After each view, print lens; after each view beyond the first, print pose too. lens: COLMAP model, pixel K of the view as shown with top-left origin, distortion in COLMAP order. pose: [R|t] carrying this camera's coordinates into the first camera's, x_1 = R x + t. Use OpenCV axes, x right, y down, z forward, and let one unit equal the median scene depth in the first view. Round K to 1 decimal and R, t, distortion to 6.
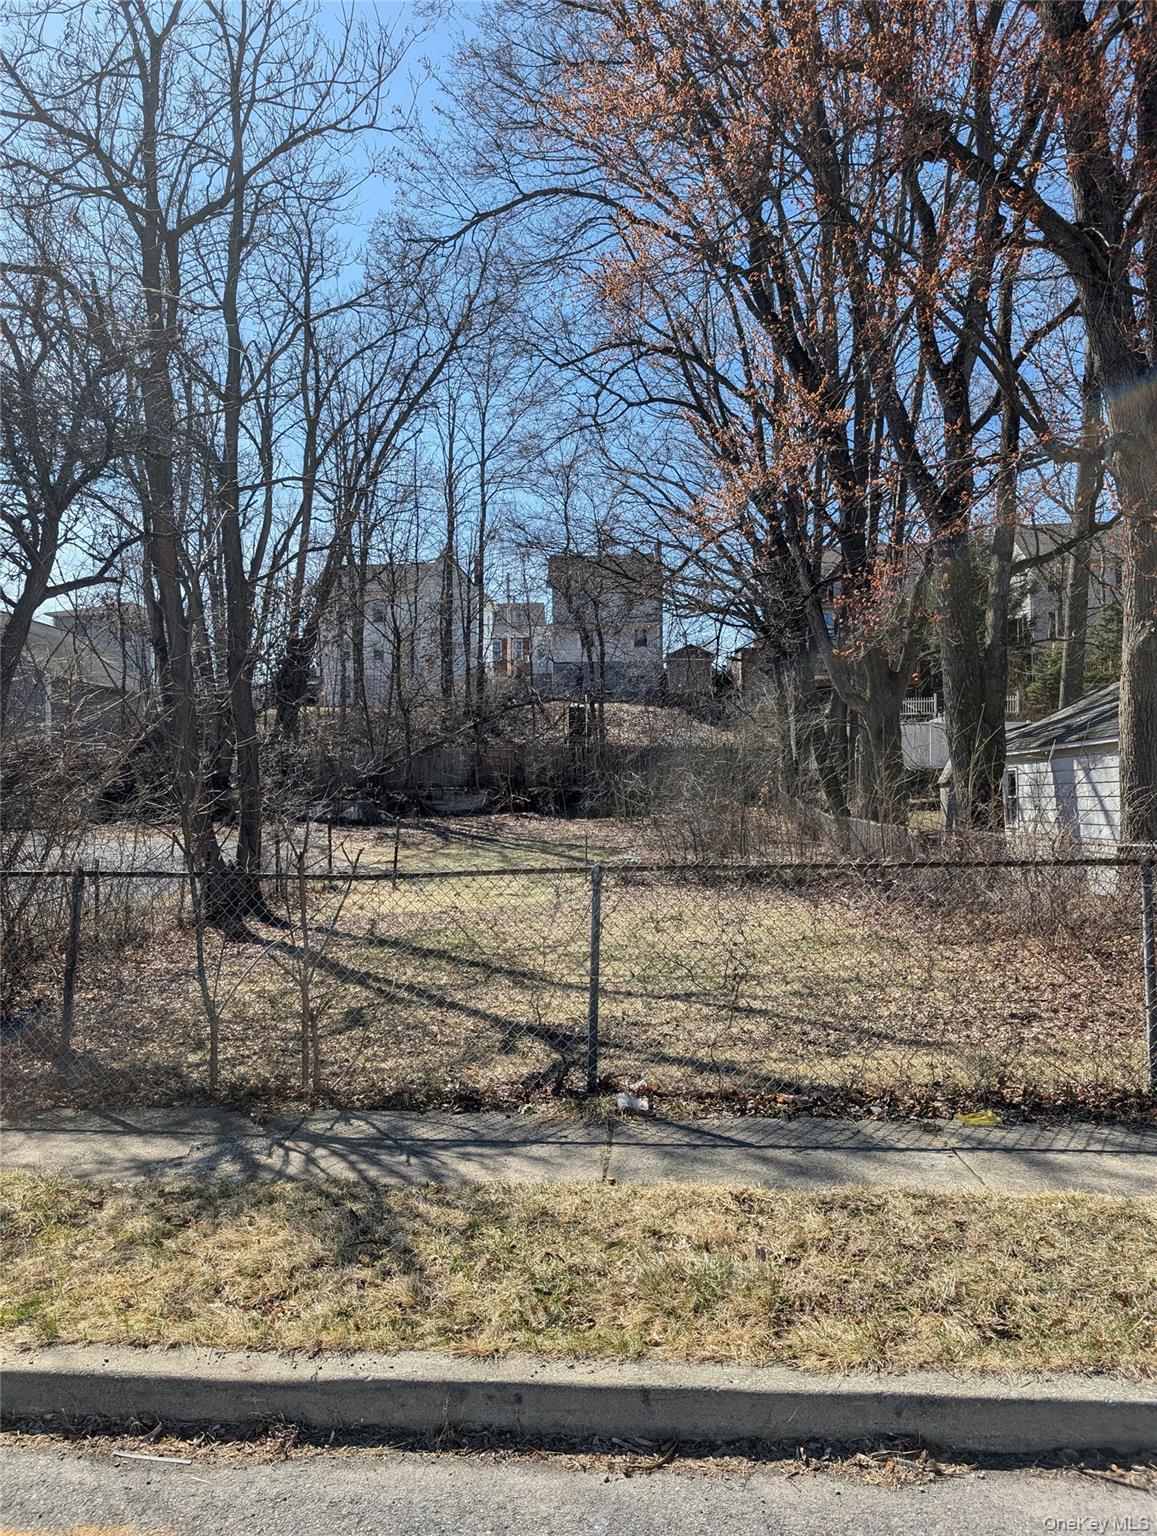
lens RADIAL K [[1071.7, 0, 567.7], [0, 1071.7, 765.8], [0, 0, 1]] dist [0.005865, -0.008170]
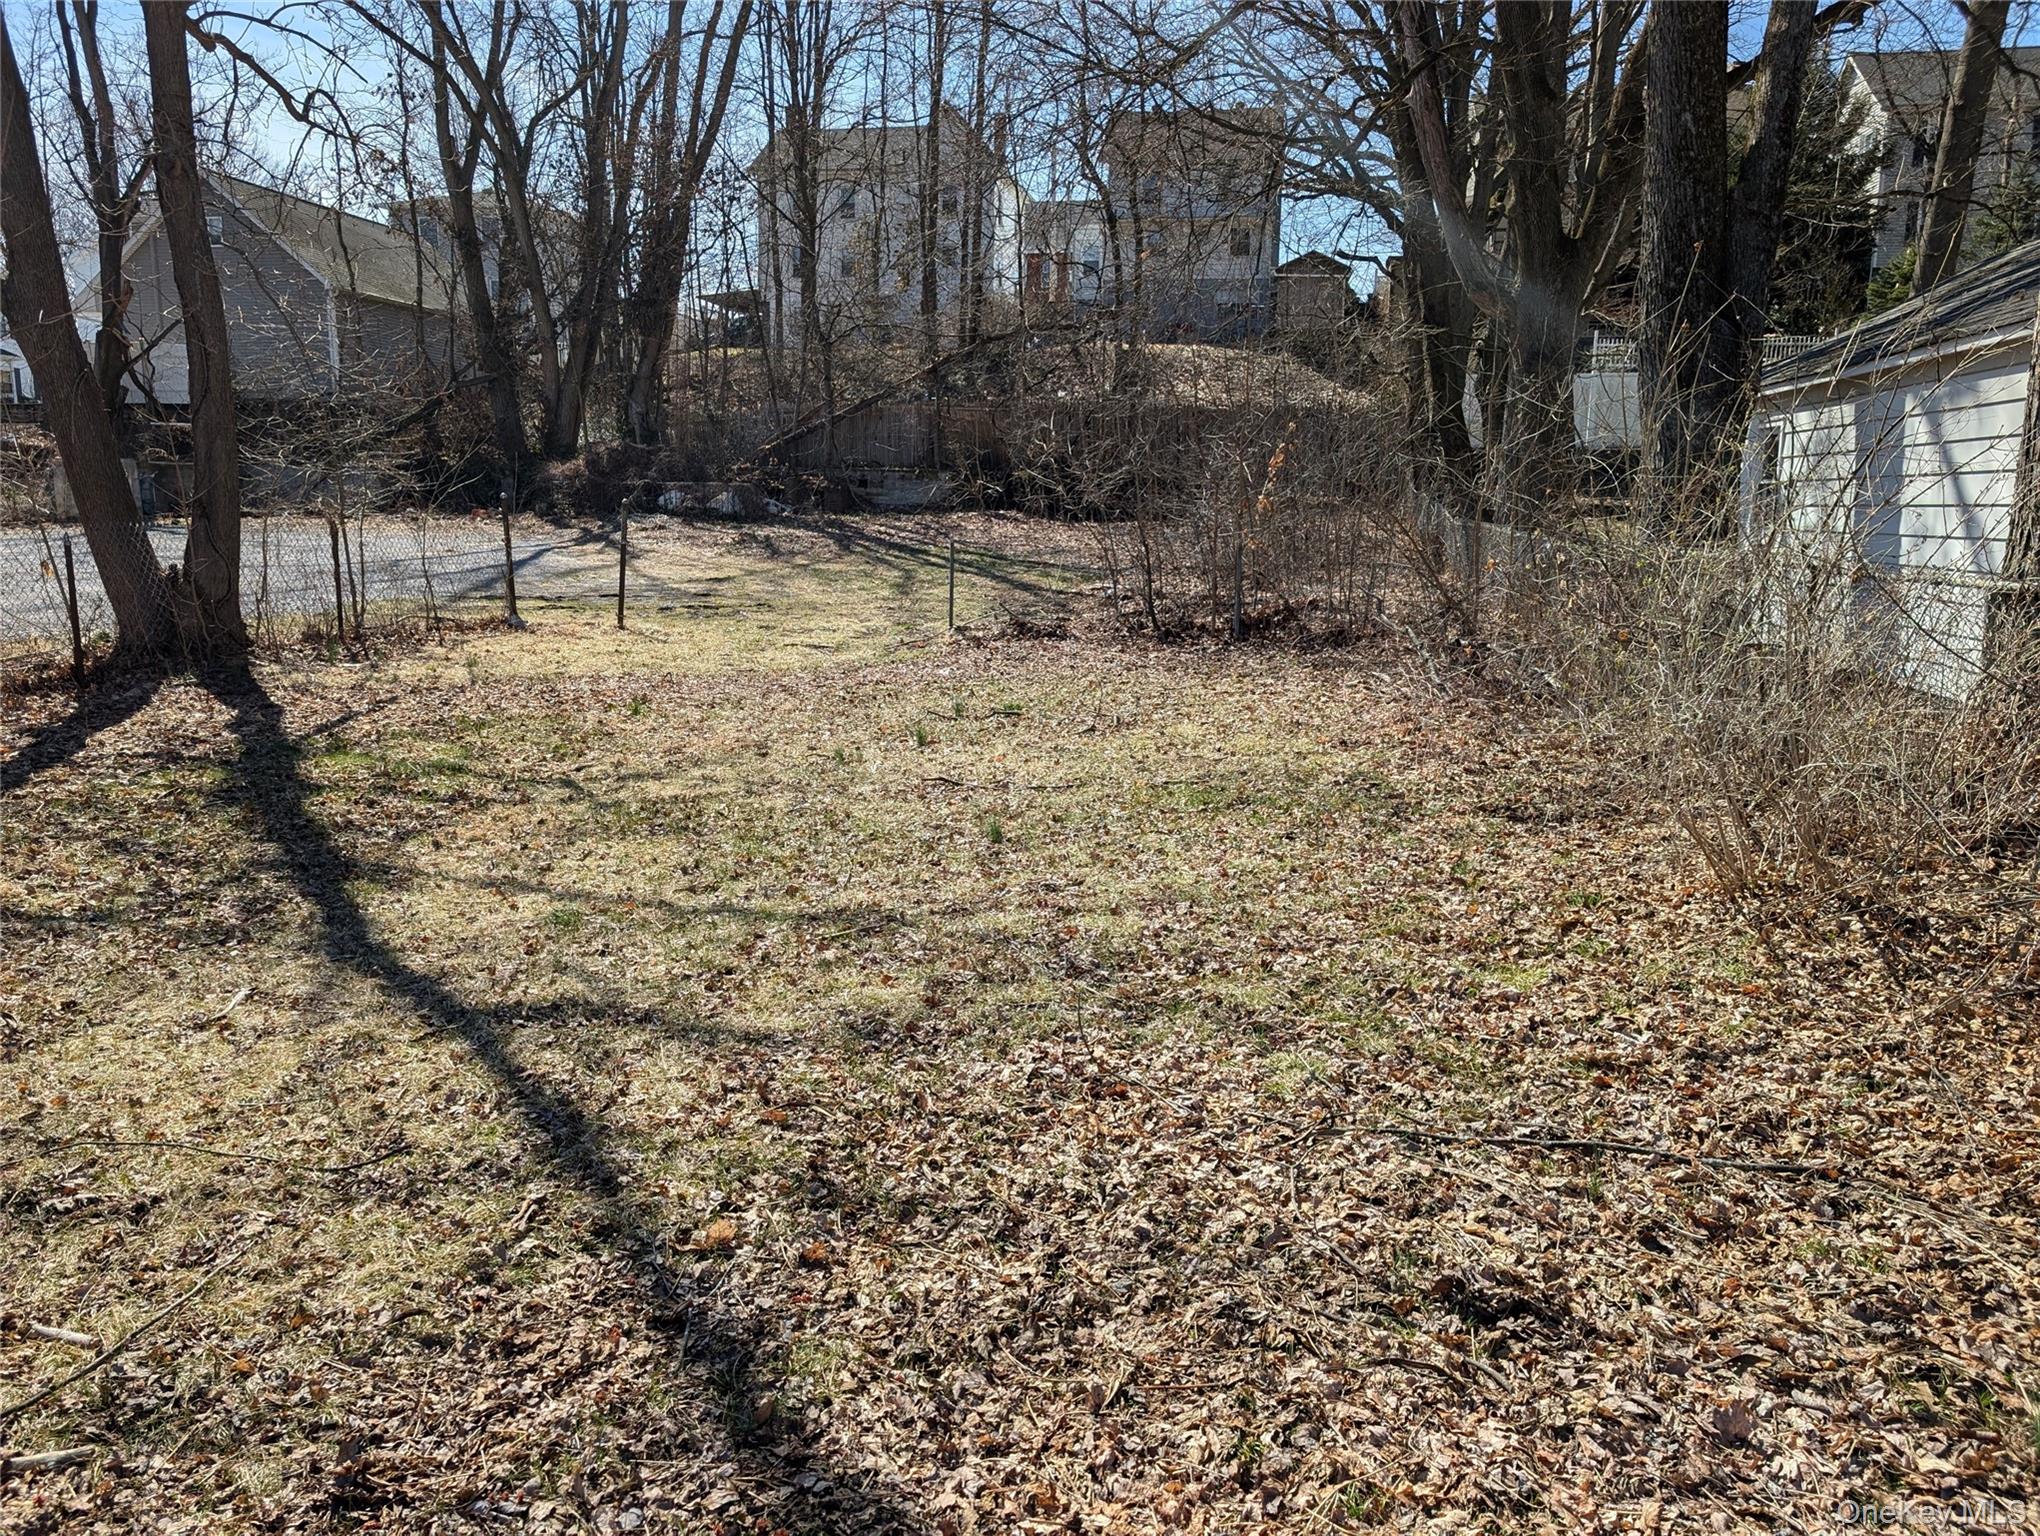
lens RADIAL K [[1423.3, 0, 1032.6], [0, 1423.3, 782.3], [0, 0, 1]] dist [0.005865, -0.008170]
pose [[0.994614, 0.035741, -0.097286, 0.136817], [-0.012879, 0.974004, 0.226163, 0.019581], [0.102840, -0.223692, 0.969219, 0.277194]]
